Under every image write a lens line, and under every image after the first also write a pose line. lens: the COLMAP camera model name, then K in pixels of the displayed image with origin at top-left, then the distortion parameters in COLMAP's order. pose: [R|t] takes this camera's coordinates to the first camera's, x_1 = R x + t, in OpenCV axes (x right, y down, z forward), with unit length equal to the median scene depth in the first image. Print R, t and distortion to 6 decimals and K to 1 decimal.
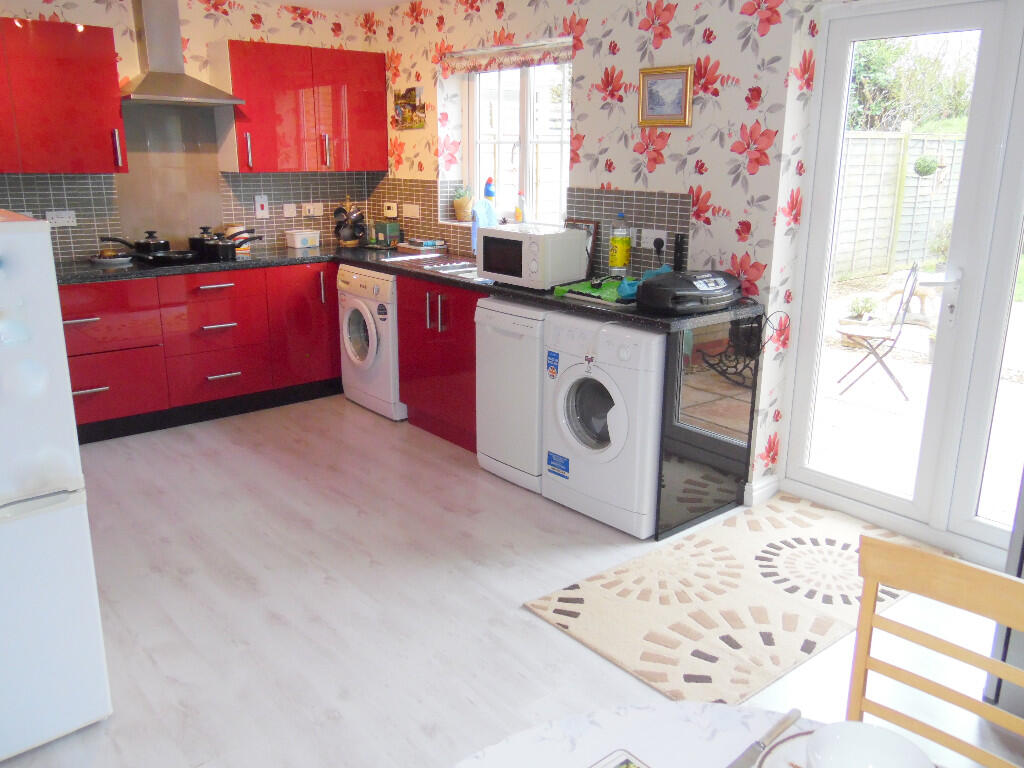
lens RADIAL K [[807.7, 0, 512.0], [0, 807.7, 384.0], [0, 0, 1]] dist [-0.064140, 0.047750]
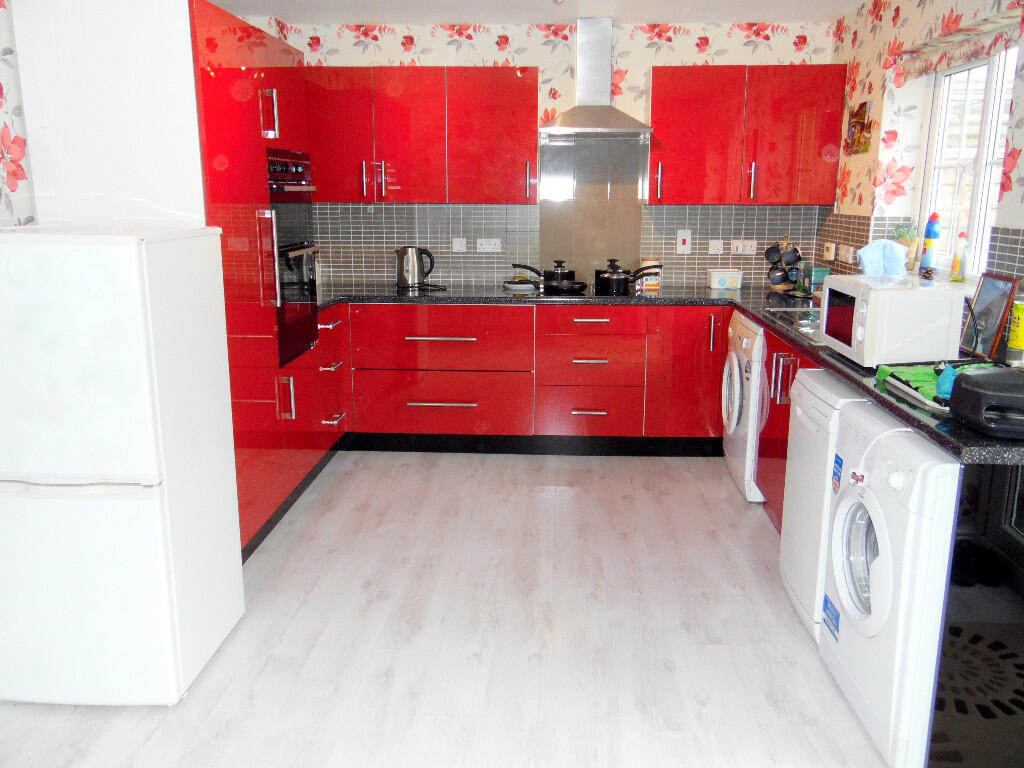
lens RADIAL K [[831.8, 0, 510.6], [0, 831.8, 356.3], [0, 0, 1]] dist [-0.004673, 0.050536]
pose [[0.725072, 0.124303, -0.677362, 0.228053], [-0.179431, 0.983703, -0.011548, -0.046038], [0.664888, 0.129913, 0.735559, 0.184224]]
